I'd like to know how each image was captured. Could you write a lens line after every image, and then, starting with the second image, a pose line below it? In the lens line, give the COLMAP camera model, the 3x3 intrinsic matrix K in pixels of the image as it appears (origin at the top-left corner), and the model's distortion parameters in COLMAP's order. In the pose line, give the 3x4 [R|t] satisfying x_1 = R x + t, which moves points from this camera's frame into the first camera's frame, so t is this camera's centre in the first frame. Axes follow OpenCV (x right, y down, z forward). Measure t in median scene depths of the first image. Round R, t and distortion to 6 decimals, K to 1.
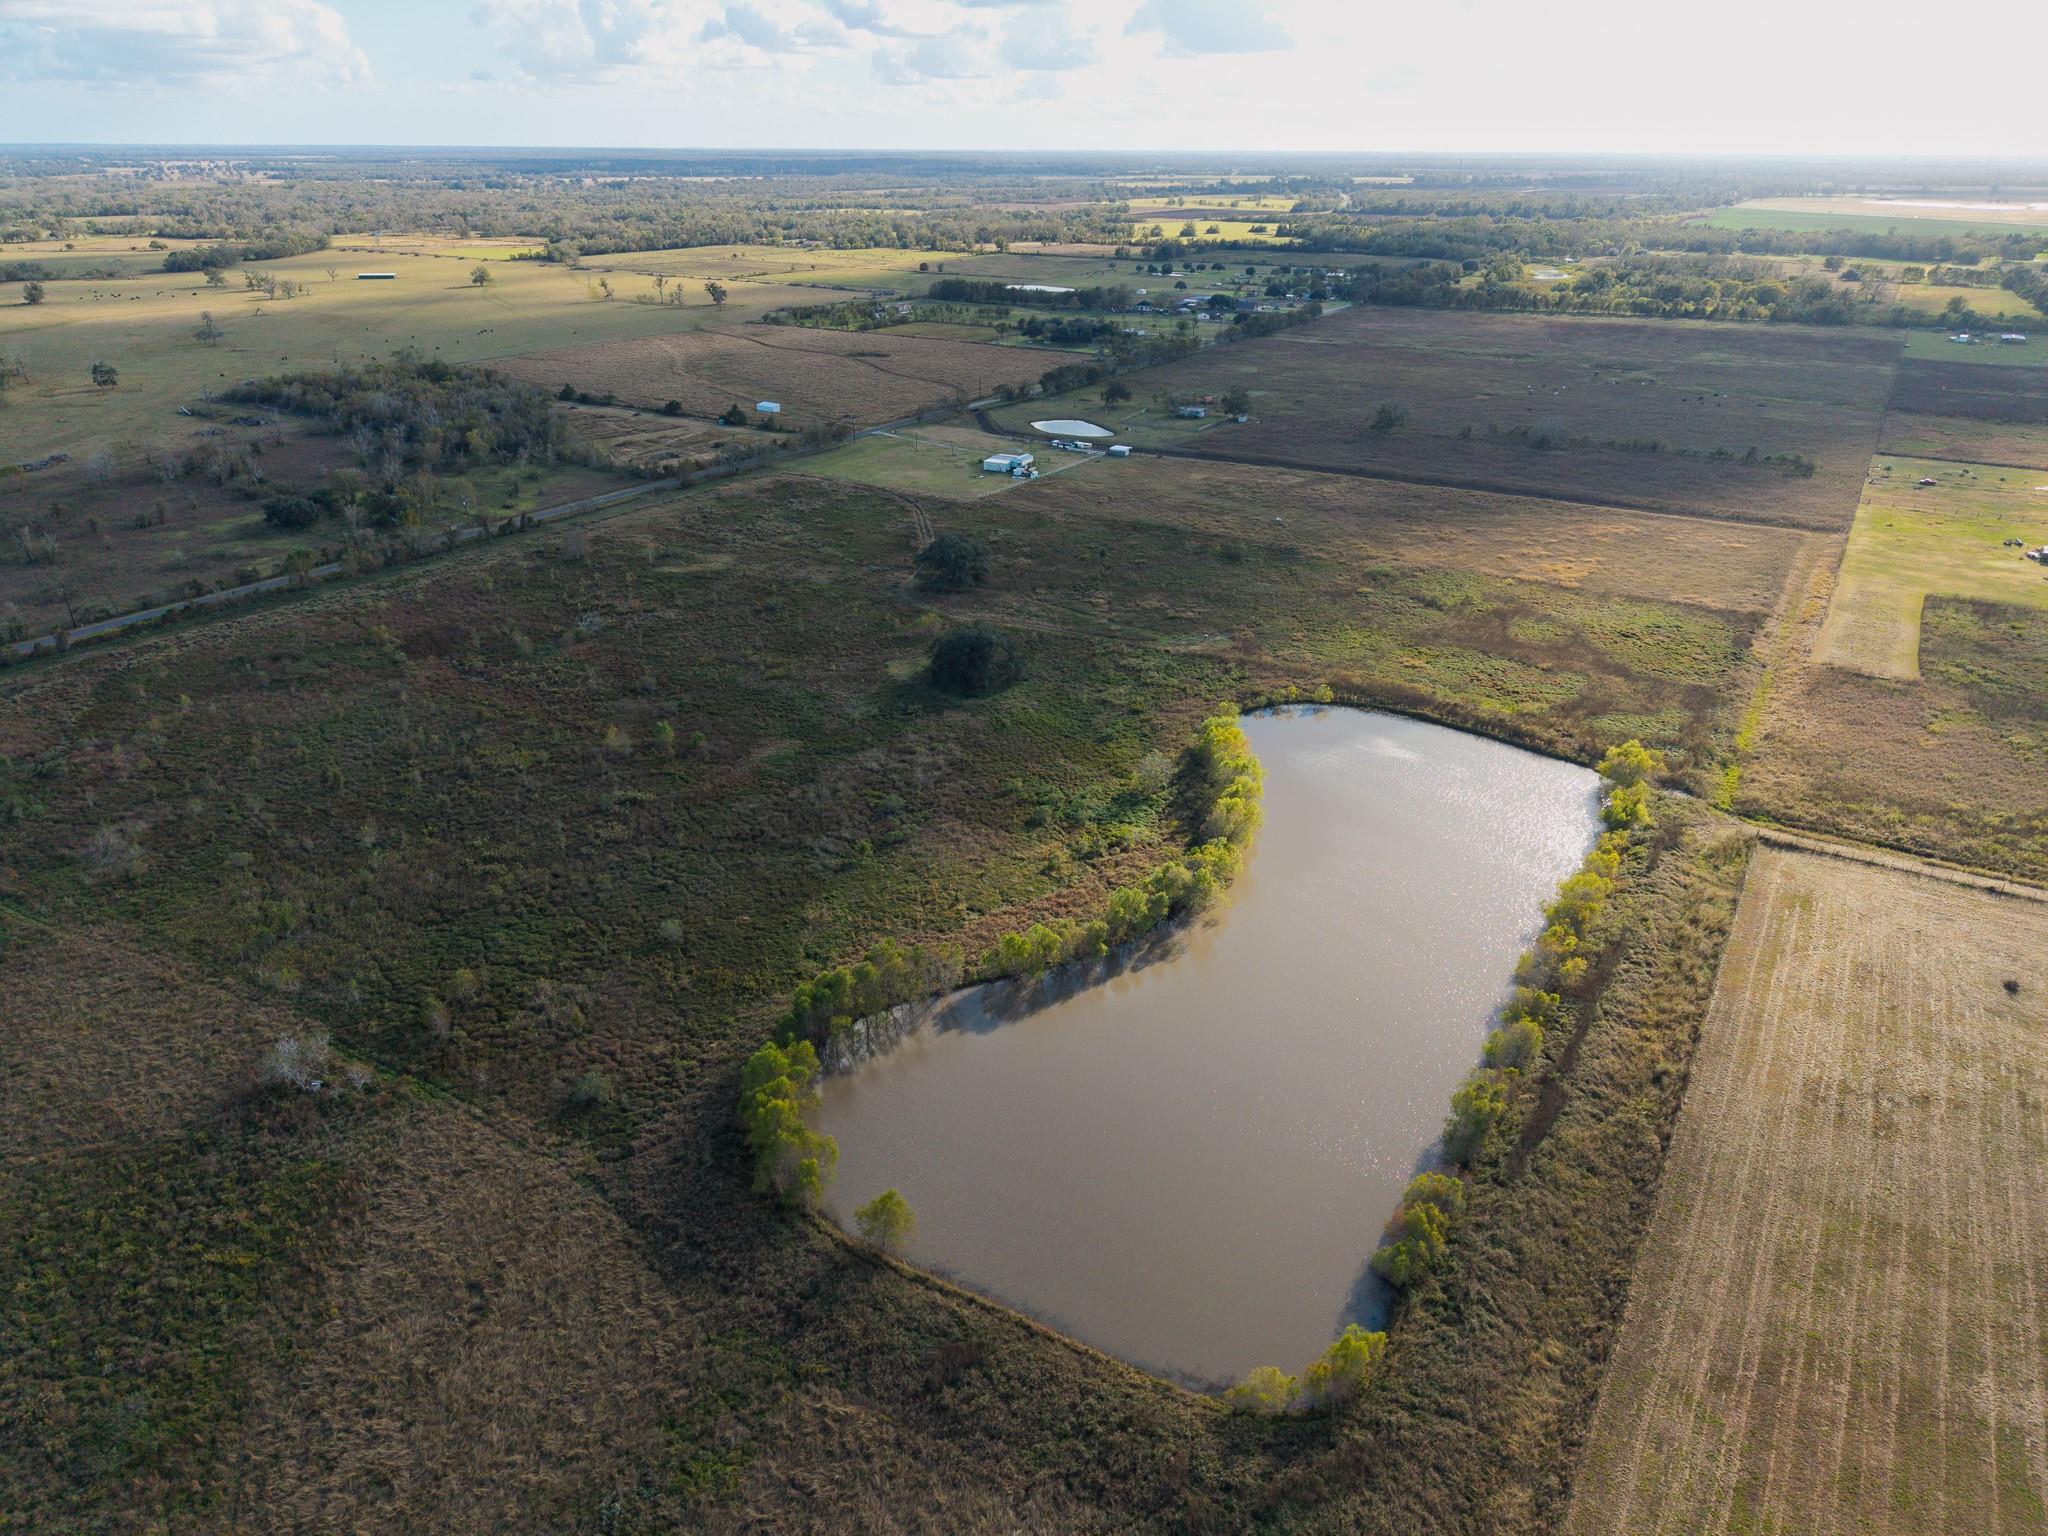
lens RADIAL K [[1366.4, 0, 1026.6], [0, 1366.4, 773.2], [0, 0, 1]] dist [0.023738, -0.022534]
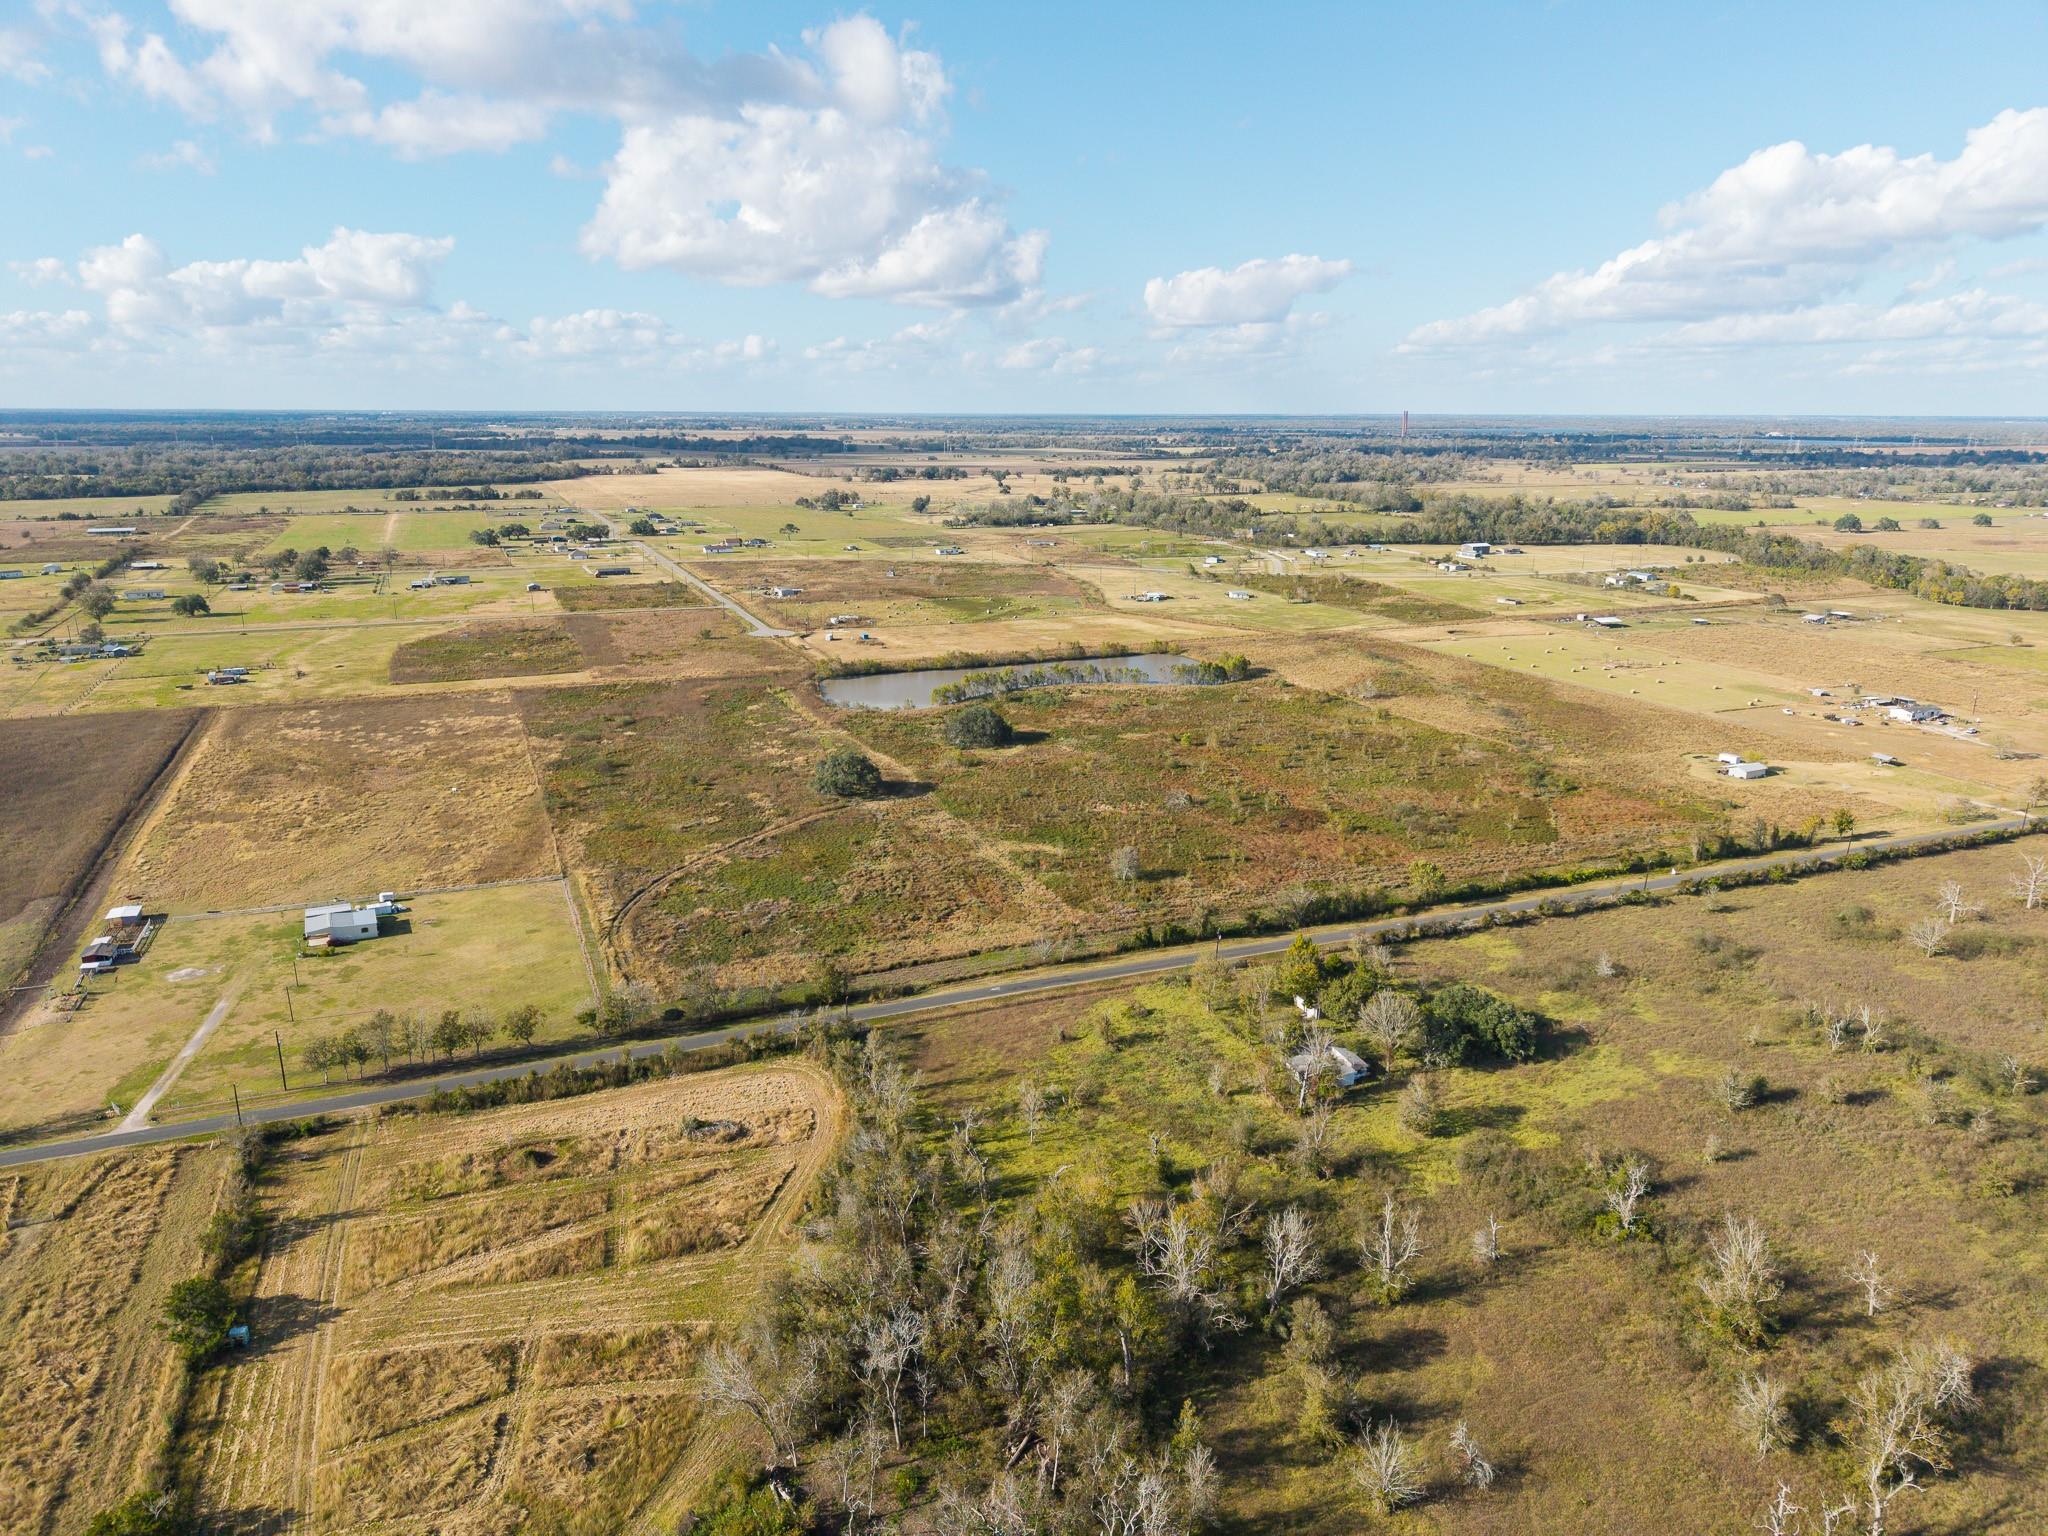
lens RADIAL K [[1366.4, 0, 1015.2], [0, 1366.4, 765.0], [0, 0, 1]] dist [0.023738, -0.022534]
pose [[-0.810249, -0.152594, 0.565872, -1.167962], [0.240322, 0.794107, 0.558247, -1.109383], [-0.534548, 0.588311, -0.606753, 2.381098]]
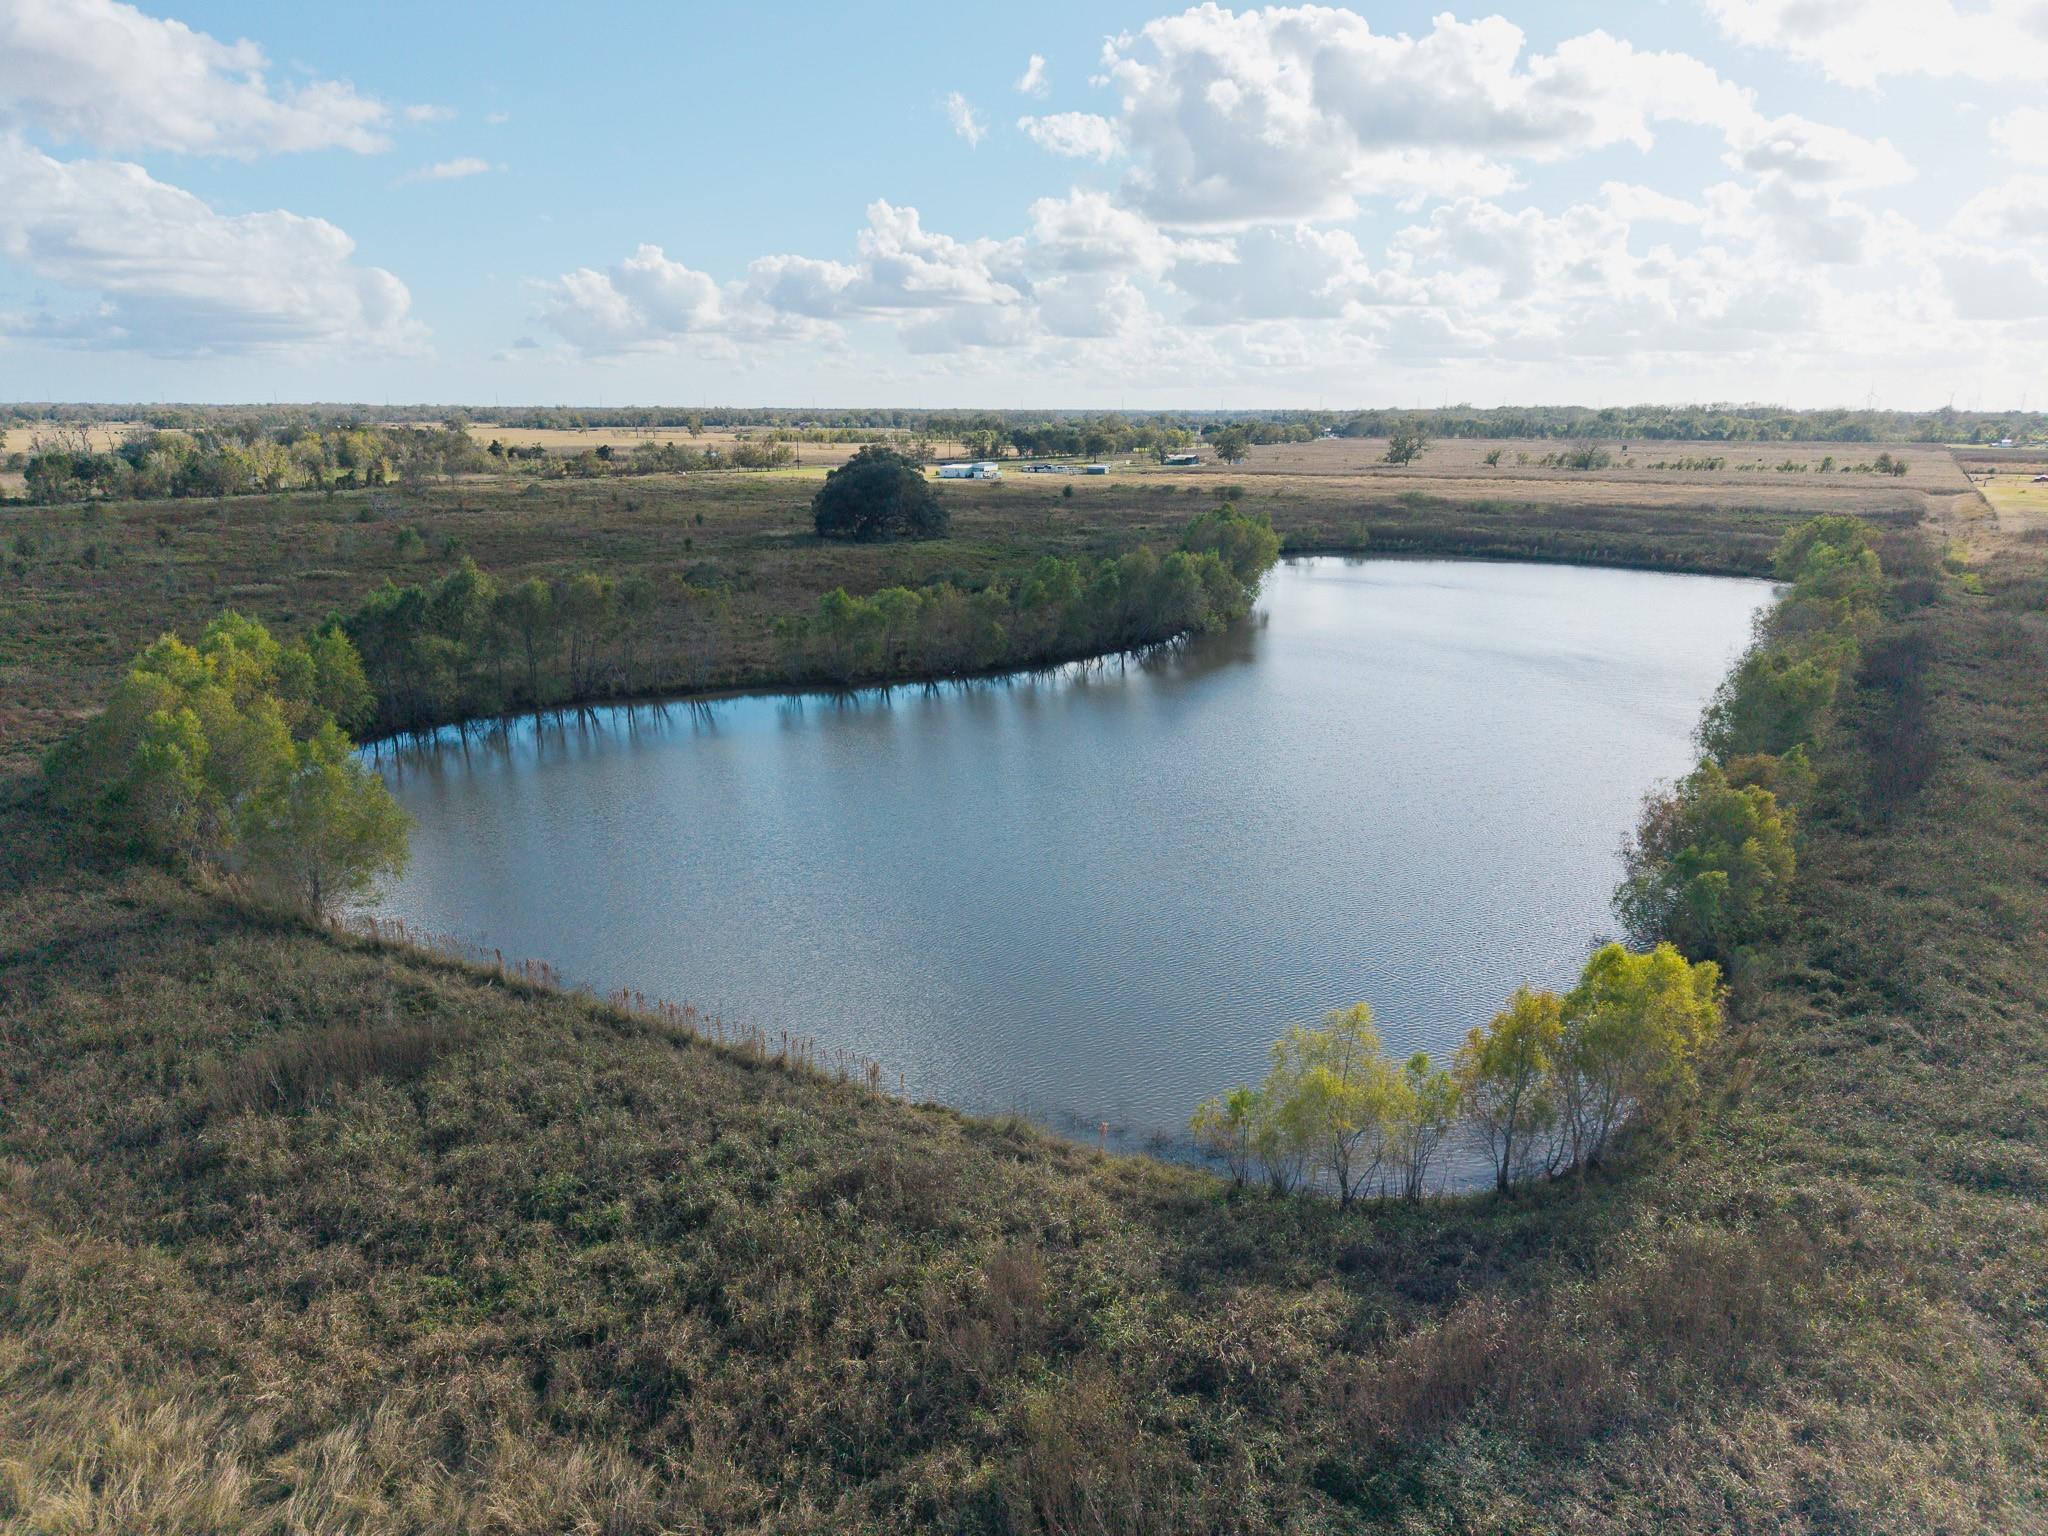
lens RADIAL K [[1366.4, 0, 1030.8], [0, 1366.4, 757.6], [0, 0, 1]] dist [0.023738, -0.022534]
pose [[0.999999, 0.000456, -0.001144, 0.056960], [-0.000651, 0.984277, -0.176629, 0.222726], [0.001046, 0.176630, 0.984277, 0.365372]]
